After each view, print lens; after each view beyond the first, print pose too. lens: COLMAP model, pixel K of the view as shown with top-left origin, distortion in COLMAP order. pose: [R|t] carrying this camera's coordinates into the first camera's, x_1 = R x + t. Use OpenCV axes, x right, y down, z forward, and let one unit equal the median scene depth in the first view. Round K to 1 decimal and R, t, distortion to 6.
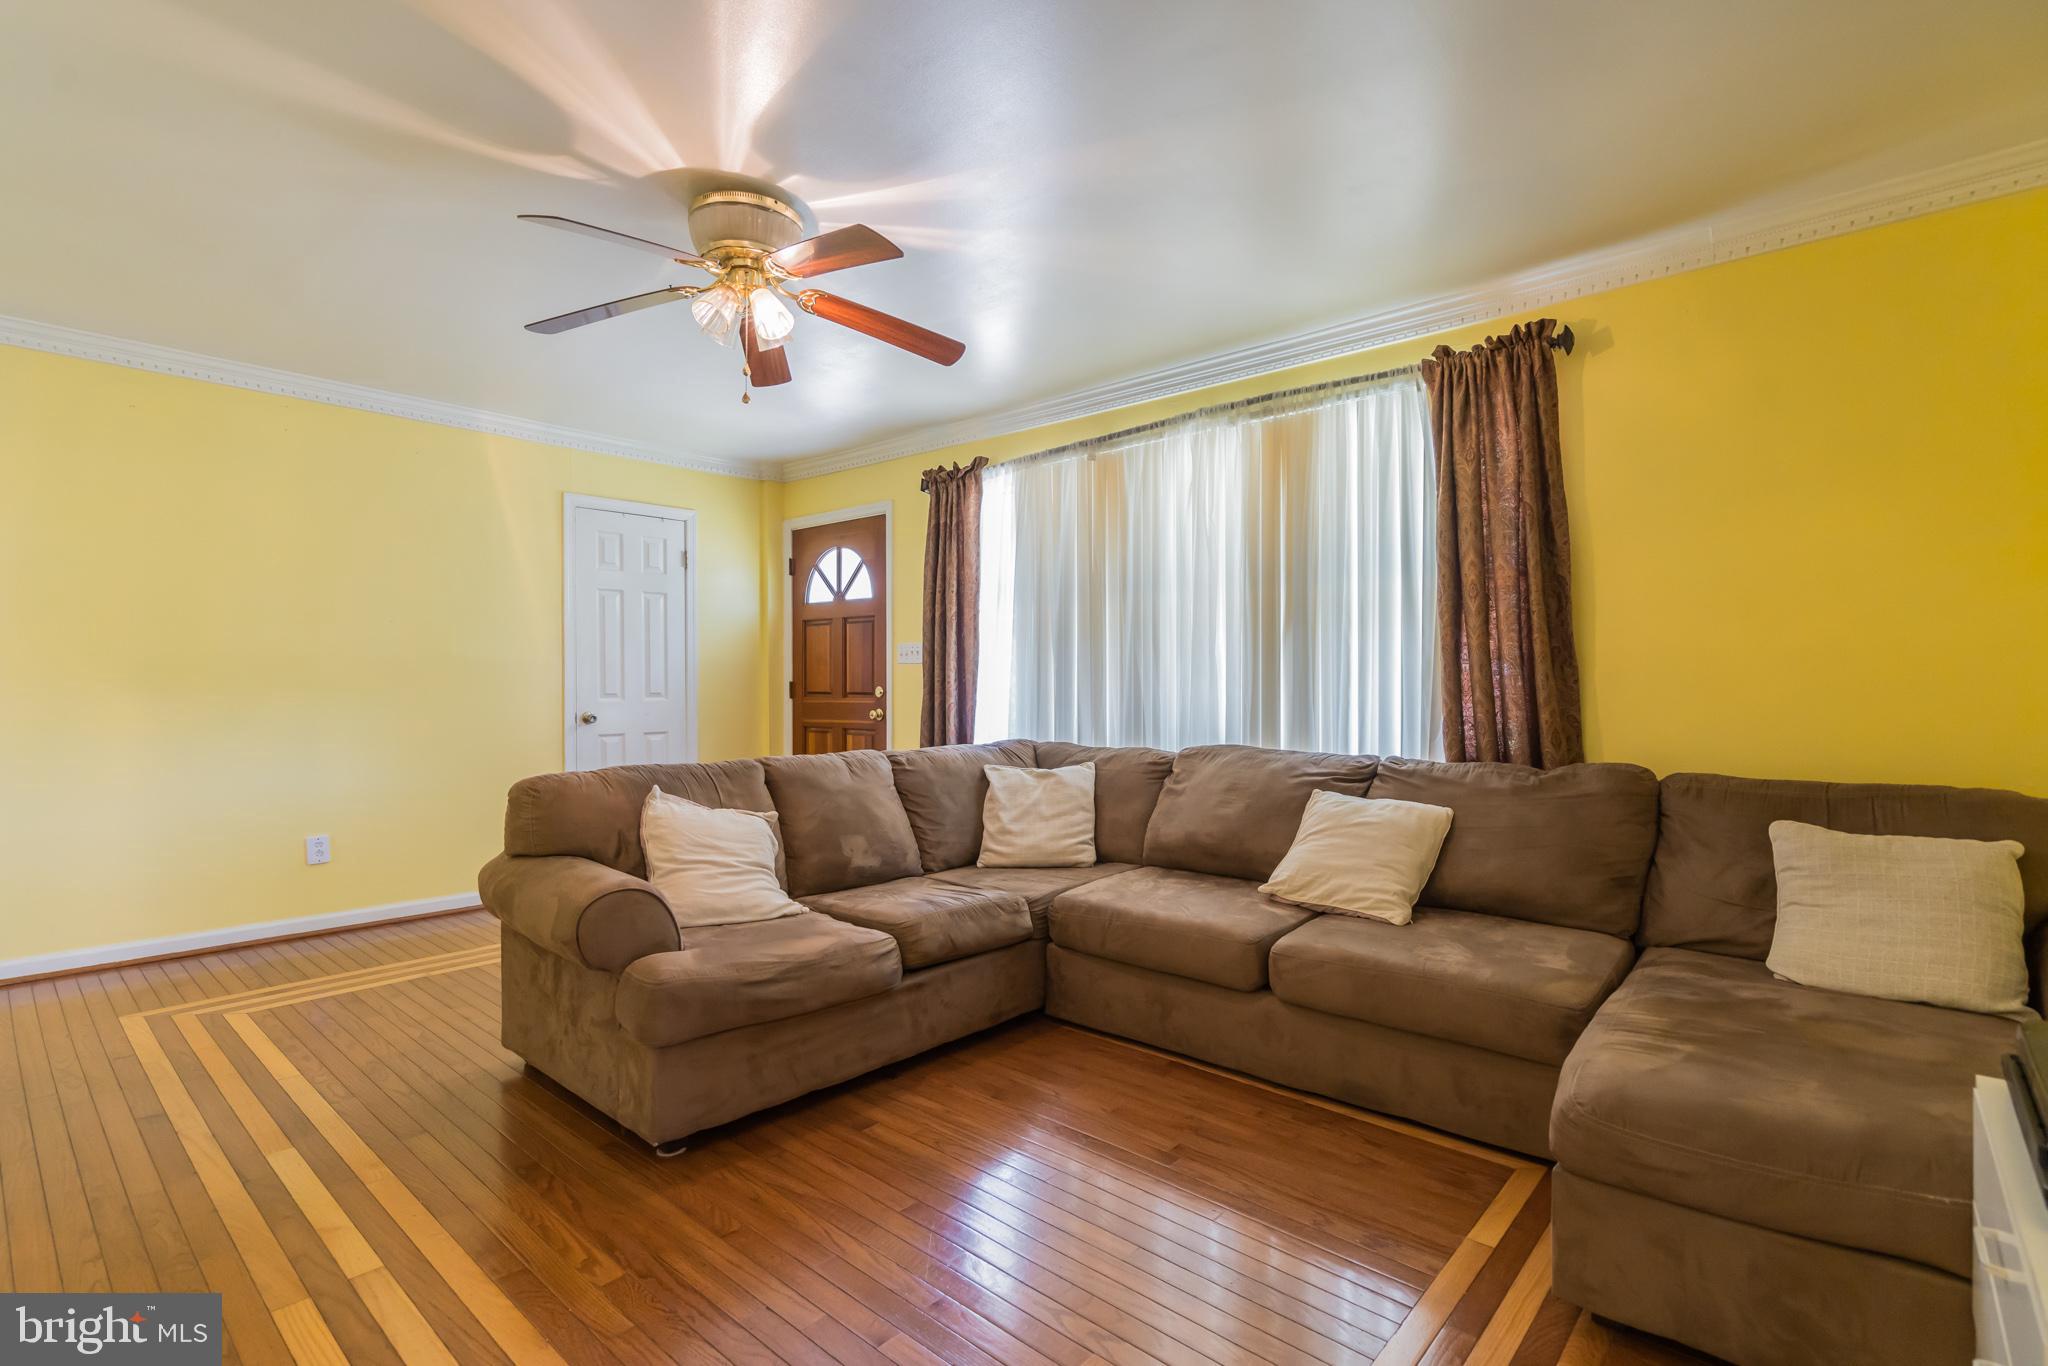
lens RADIAL K [[943.8, 0, 1024.0], [0, 943.8, 683.0], [0, 0, 1]] dist [-0.000397, -0.000097]
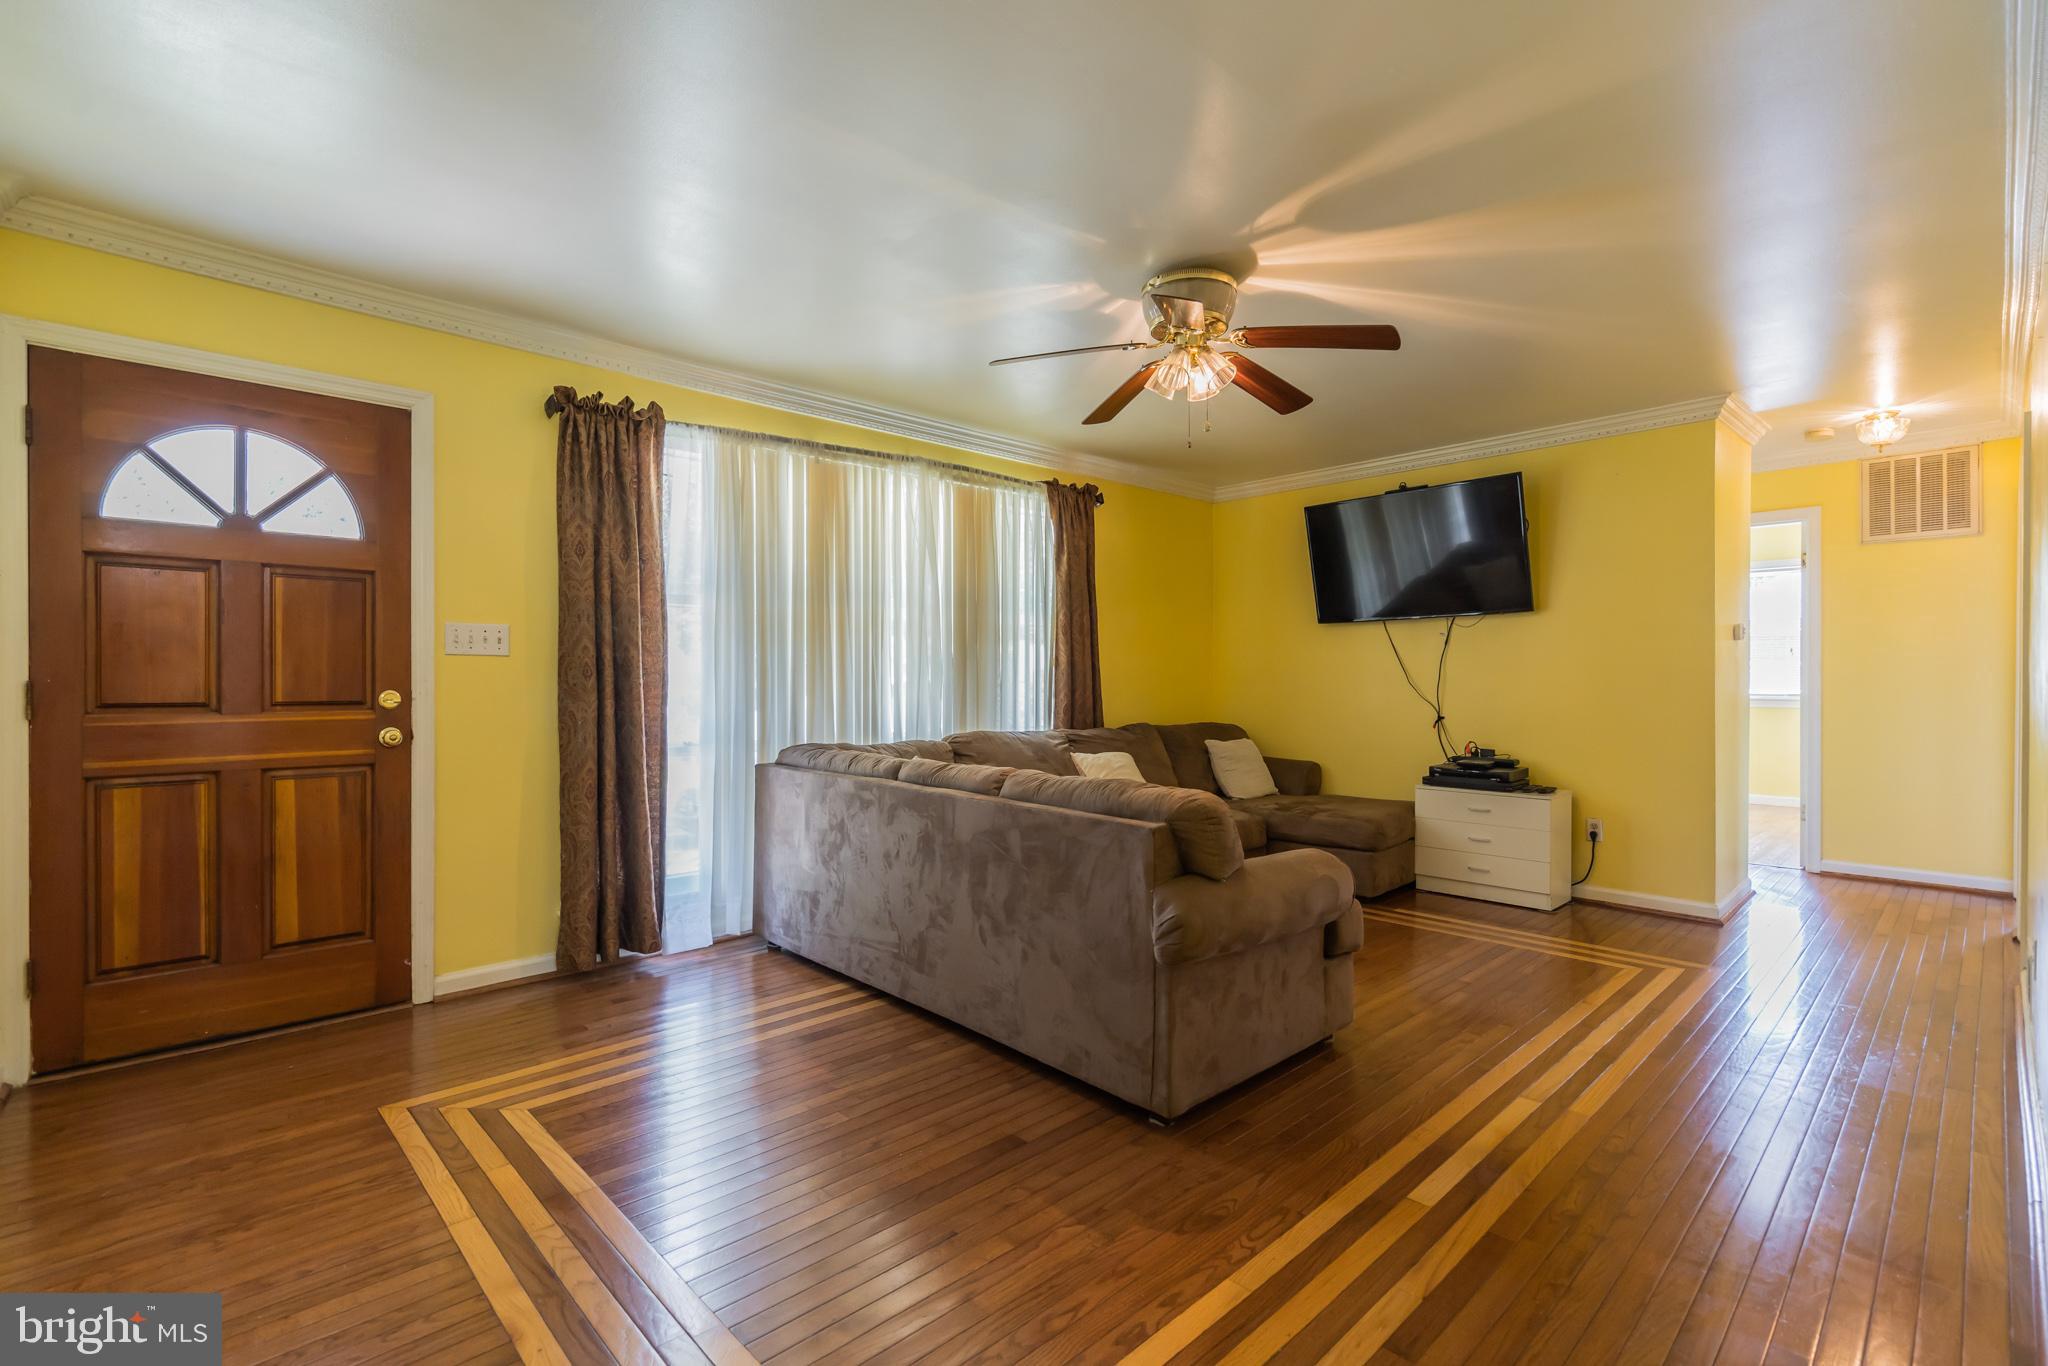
lens RADIAL K [[948.2, 0, 1024.0], [0, 948.2, 683.0], [0, 0, 1]] dist [0.003537, 0.000505]
pose [[0.083765, -0.013856, 0.996389, -0.929446], [-0.010043, 0.999841, 0.014748, -0.018208], [-0.996435, -0.011242, 0.083612, 0.695164]]
